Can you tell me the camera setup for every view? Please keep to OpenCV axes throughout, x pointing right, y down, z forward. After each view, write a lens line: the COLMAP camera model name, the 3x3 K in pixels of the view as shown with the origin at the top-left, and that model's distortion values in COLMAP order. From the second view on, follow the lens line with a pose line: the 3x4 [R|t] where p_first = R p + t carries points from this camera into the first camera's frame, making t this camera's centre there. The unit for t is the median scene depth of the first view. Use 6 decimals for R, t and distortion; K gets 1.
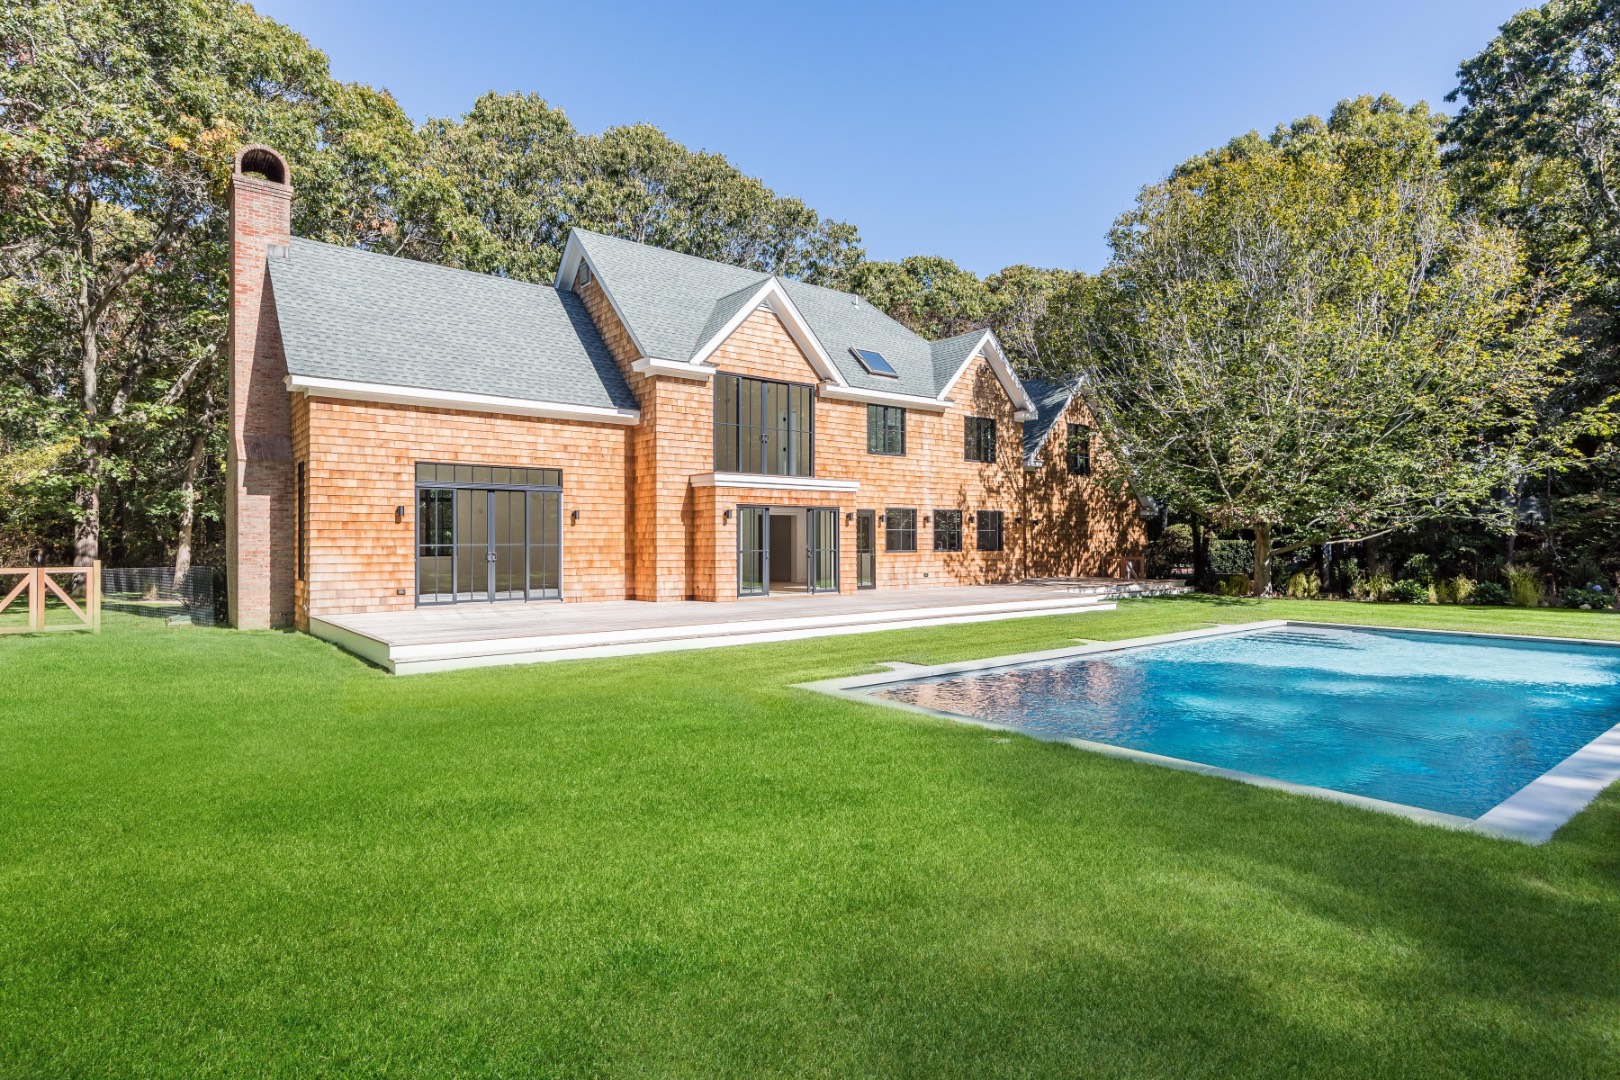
lens RADIAL K [[839.9, 0, 808.8], [0, 839.9, 538.7], [0, 0, 1]] dist [-0.000919, 0.000414]
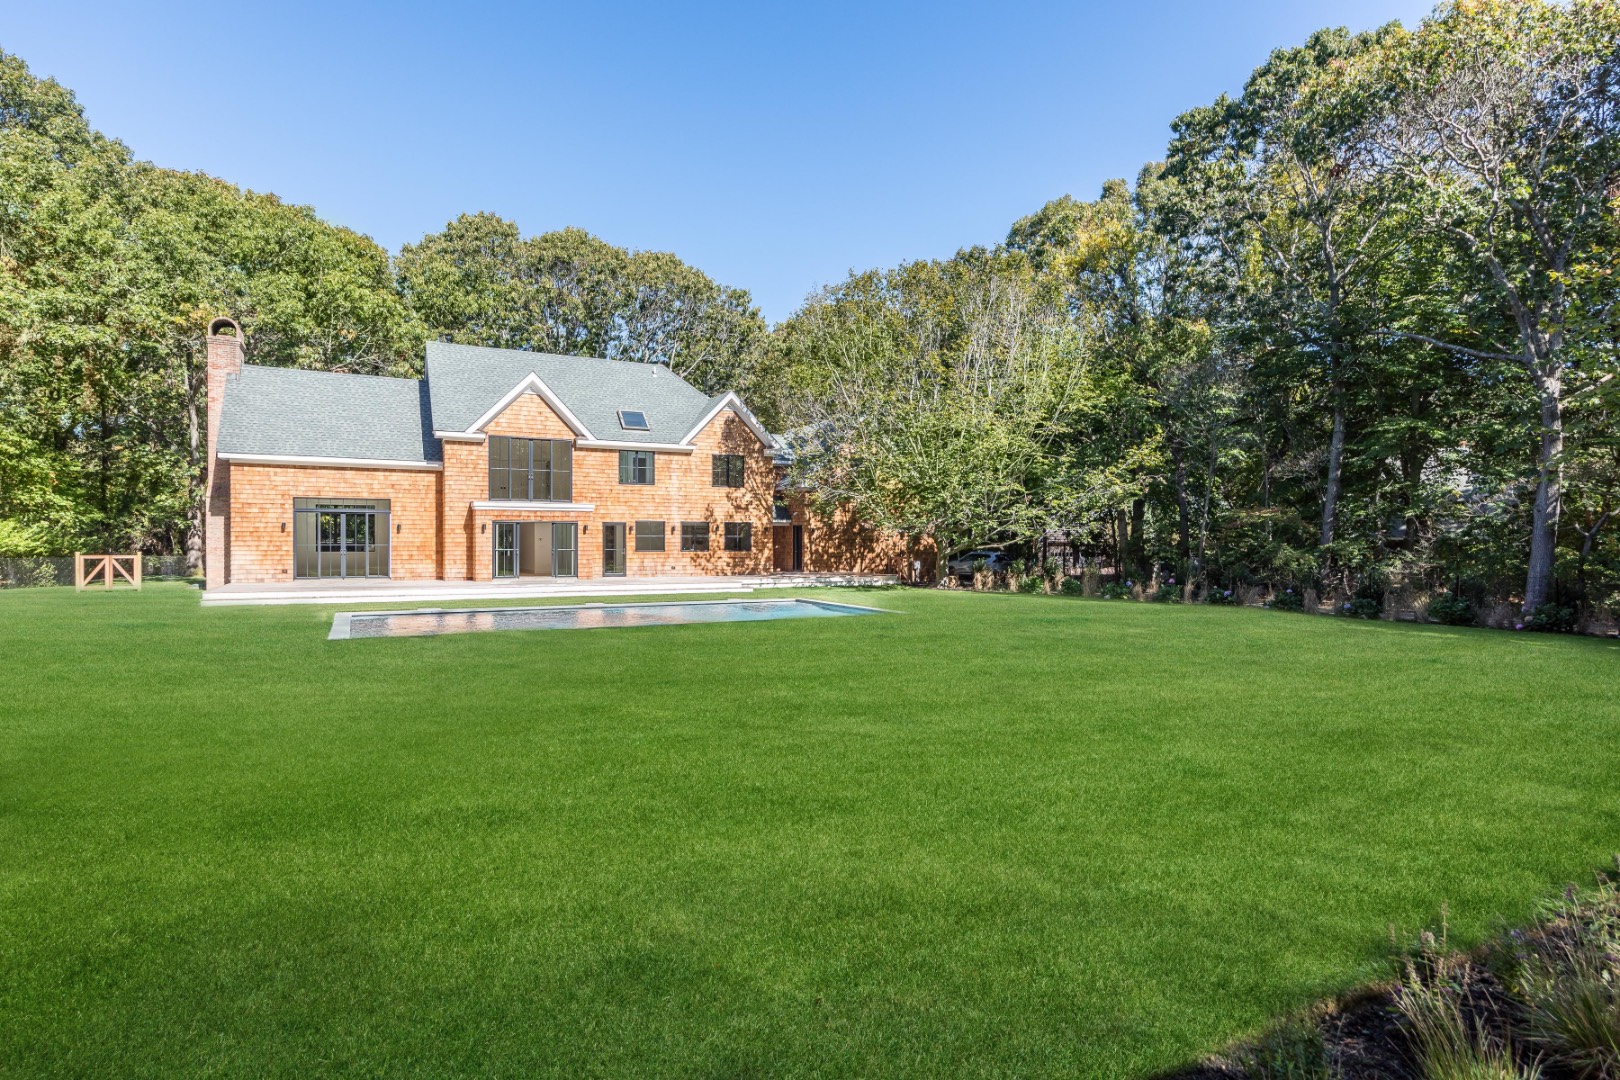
lens RADIAL K [[839.9, 0, 811.5], [0, 839.9, 545.6], [0, 0, 1]] dist [-0.000919, 0.000414]
pose [[0.981452, 0.008843, -0.191503, 0.672653], [-0.006586, 0.999901, 0.012421, -0.014251], [0.191594, -0.010930, 0.981413, -0.370605]]
